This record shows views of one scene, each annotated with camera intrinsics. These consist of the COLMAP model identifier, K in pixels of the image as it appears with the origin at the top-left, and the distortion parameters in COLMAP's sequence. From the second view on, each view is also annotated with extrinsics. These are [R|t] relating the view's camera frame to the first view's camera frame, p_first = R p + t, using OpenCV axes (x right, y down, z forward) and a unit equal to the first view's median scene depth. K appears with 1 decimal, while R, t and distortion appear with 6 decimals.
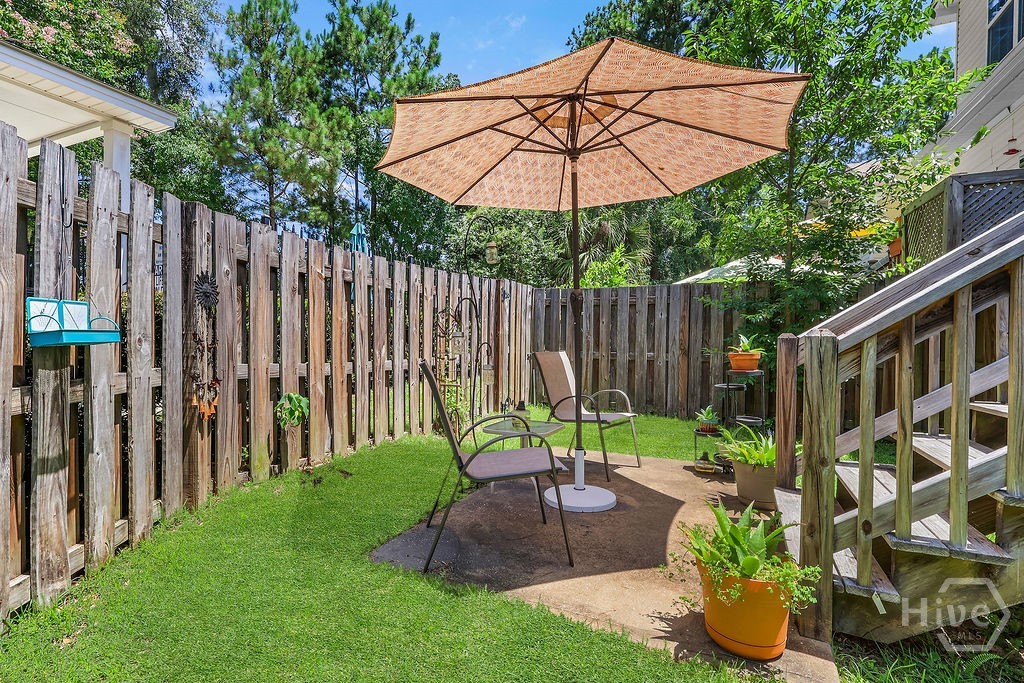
lens RADIAL K [[480.1, 0, 500.9], [0, 480.1, 345.4], [0, 0, 1]] dist [-0.002188, -0.000418]
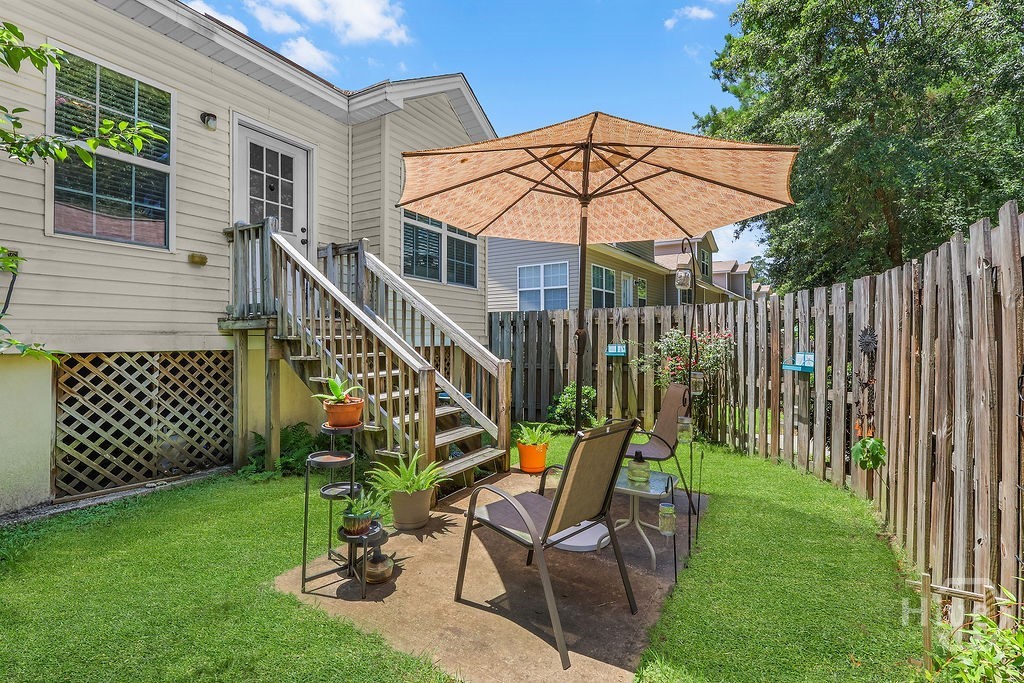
lens RADIAL K [[480.1, 0, 500.9], [0, 480.1, 345.4], [0, 0, 1]] dist [-0.002188, -0.000418]
pose [[-0.996127, -0.008024, 0.087564, 0.239515], [-0.004897, 0.999344, 0.035871, -0.117708], [-0.087795, 0.035303, -0.995513, 2.067642]]
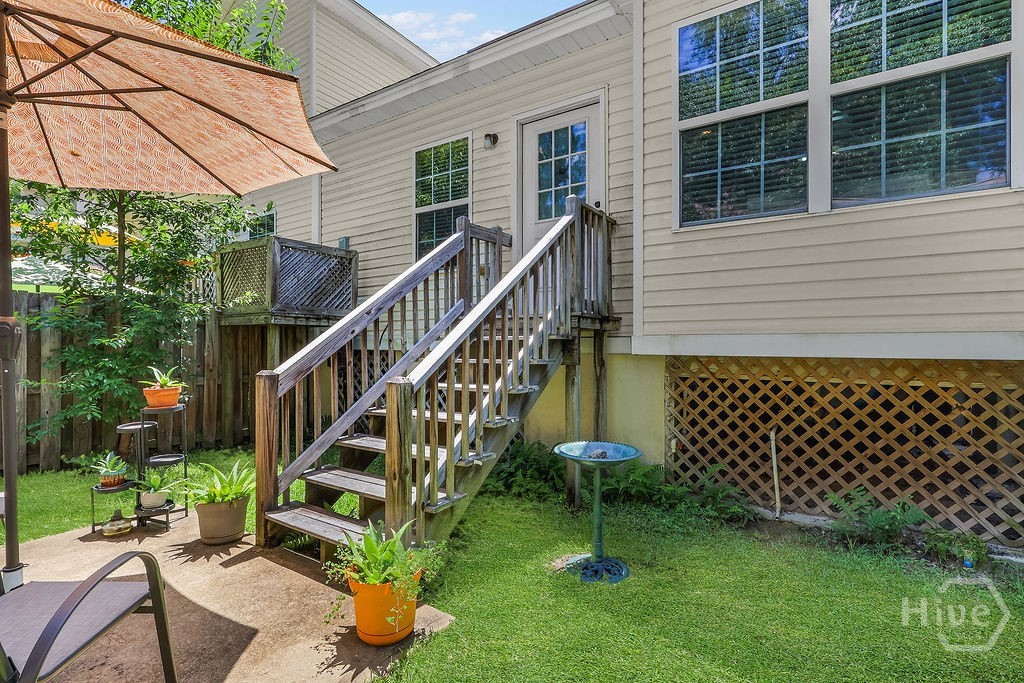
lens RADIAL K [[480.1, 0, 500.9], [0, 480.1, 345.4], [0, 0, 1]] dist [-0.002188, -0.000418]
pose [[0.146388, -0.011932, 0.989155, -0.368617], [0.014479, 0.999846, 0.009918, -0.076295], [-0.989121, 0.012871, 0.146538, 0.274733]]
